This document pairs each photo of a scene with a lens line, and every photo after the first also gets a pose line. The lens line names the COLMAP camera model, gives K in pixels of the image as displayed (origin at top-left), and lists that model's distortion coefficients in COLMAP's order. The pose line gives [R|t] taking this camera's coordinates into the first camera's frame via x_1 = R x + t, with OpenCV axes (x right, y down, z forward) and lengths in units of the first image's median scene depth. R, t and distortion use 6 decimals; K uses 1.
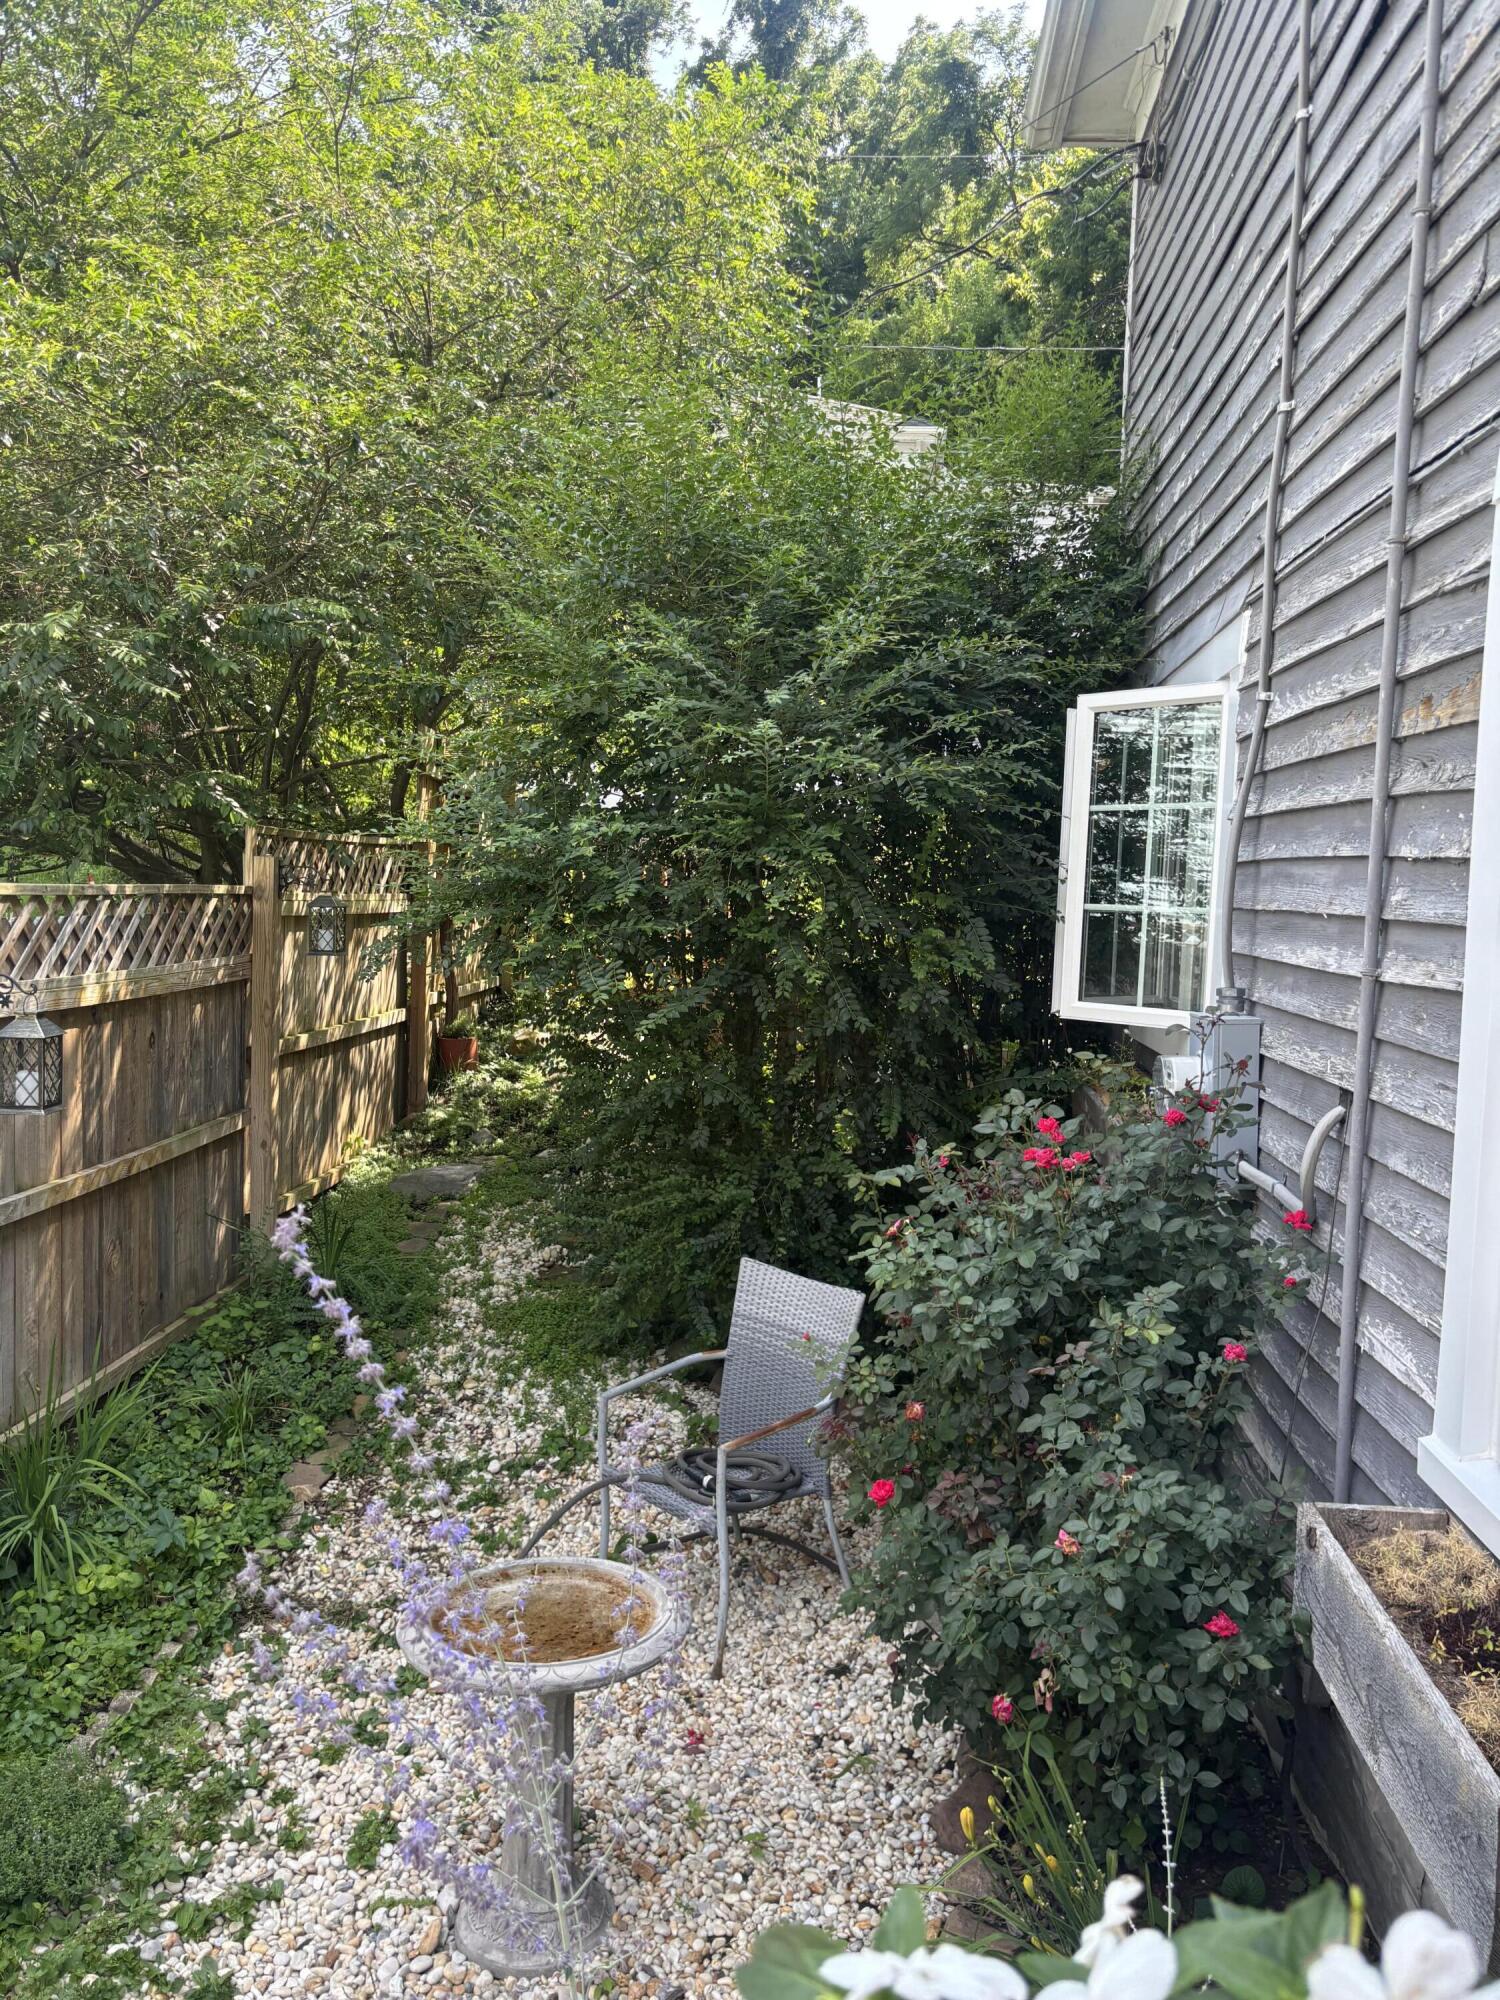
lens RADIAL K [[1542.9, 0, 747.7], [0, 1542.9, 974.6], [0, 0, 1]] dist [0.006603, 0.038885]
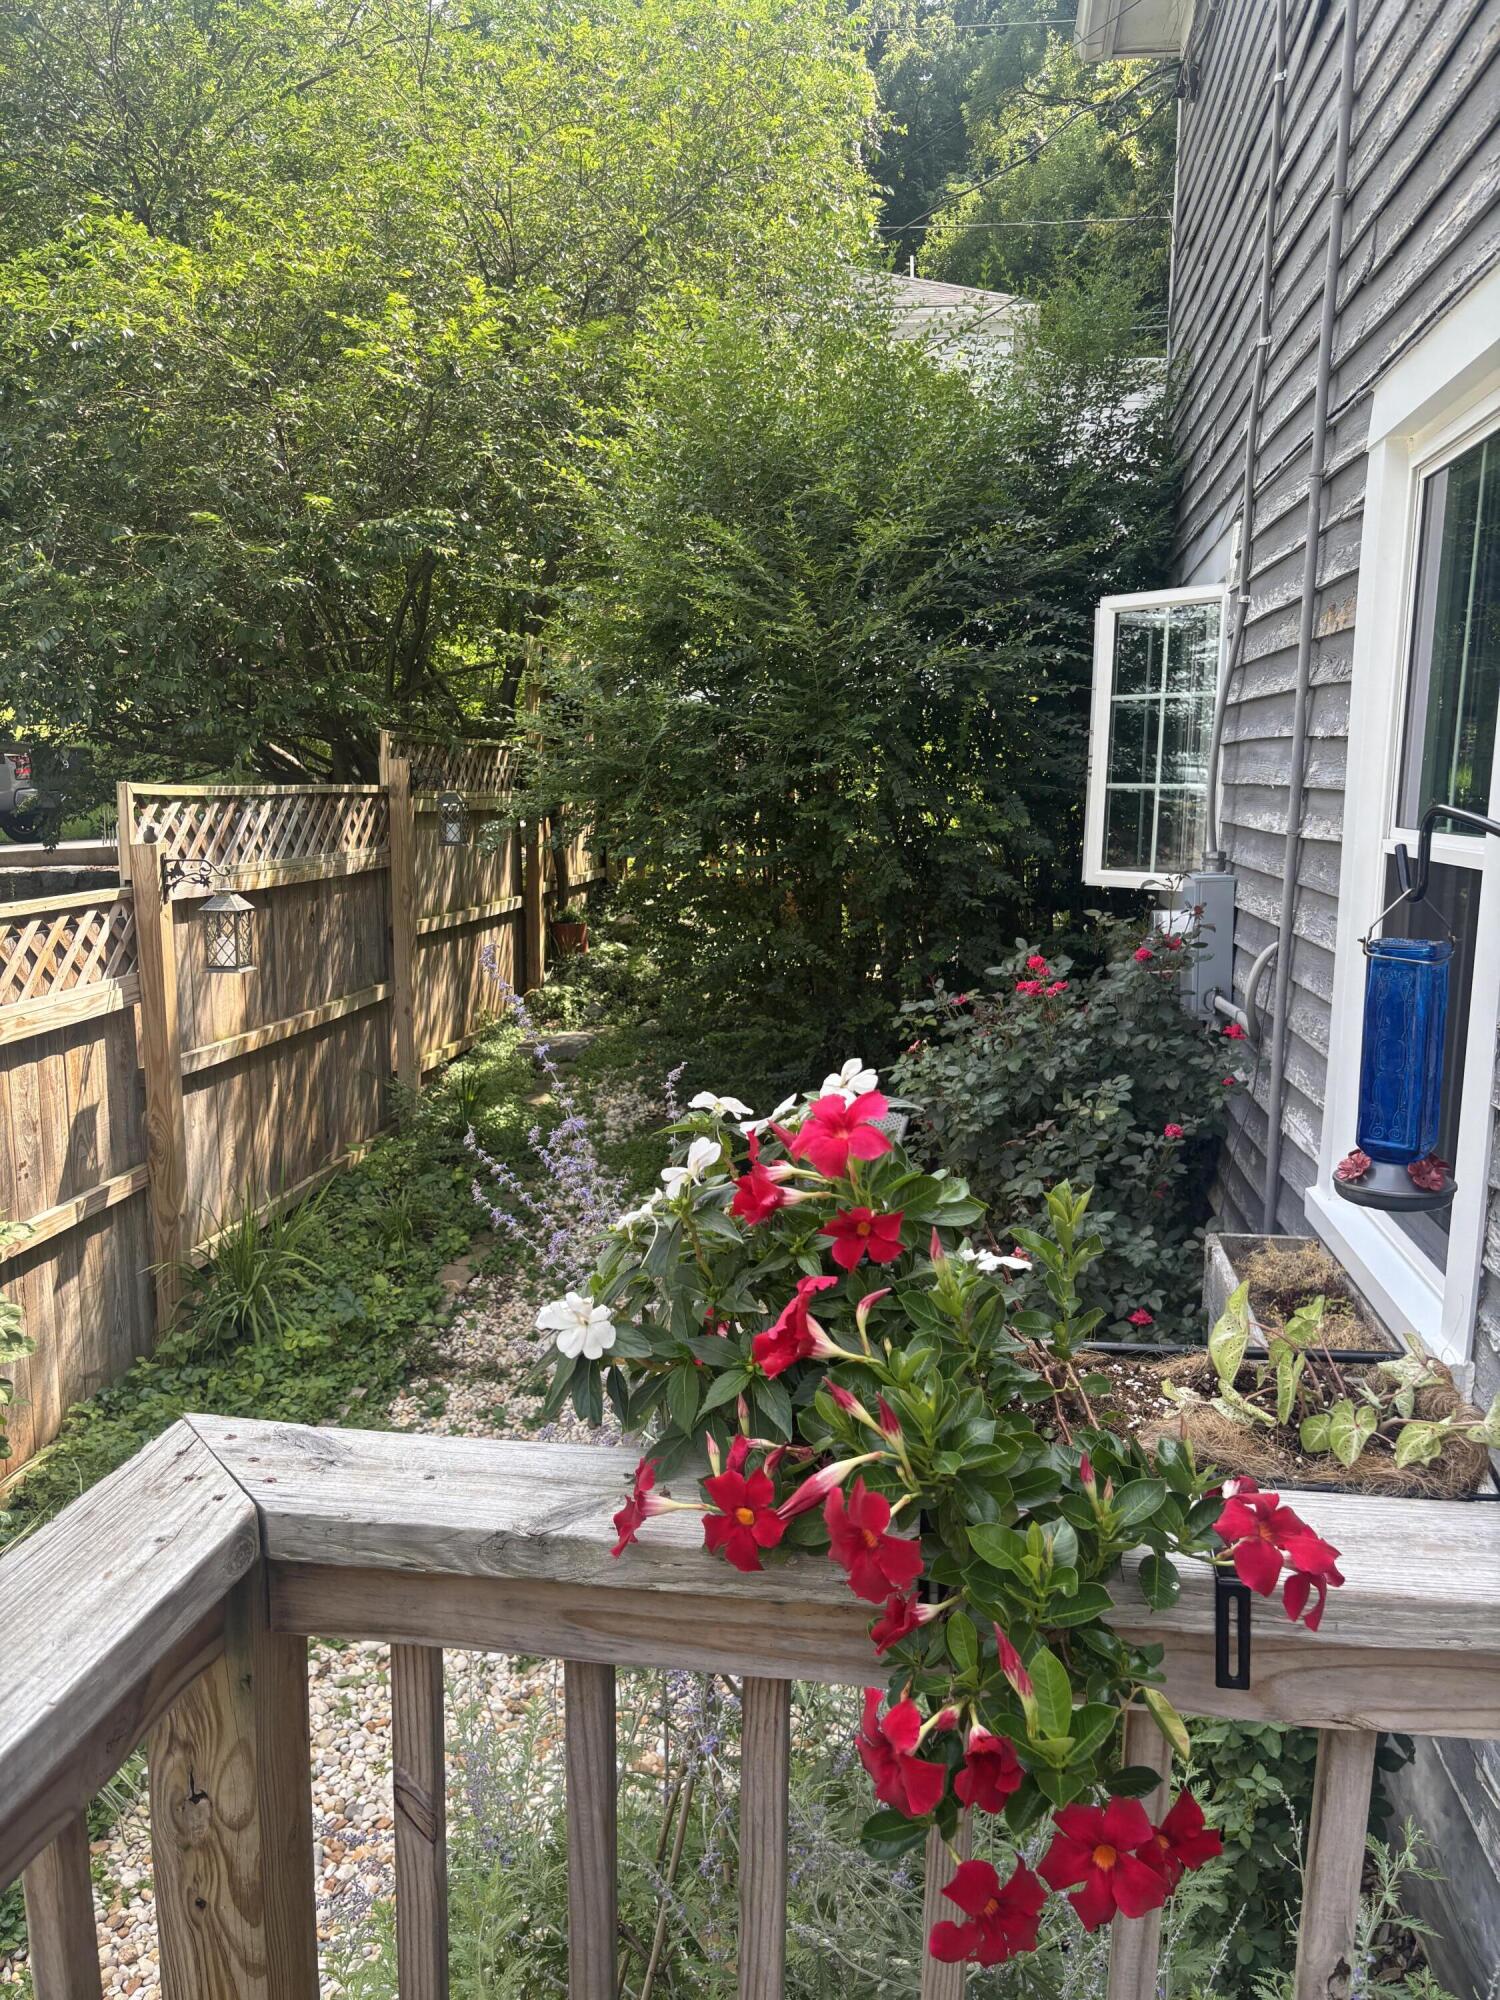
lens RADIAL K [[1513.5, 0, 747.0], [0, 1513.5, 997.7], [0, 0, 1]] dist [0.047544, -0.057014]
pose [[0.997411, -0.013493, -0.070633, 0.036332], [0.019495, 0.996190, 0.084999, 0.013665], [0.069217, -0.086156, 0.993874, -0.181530]]
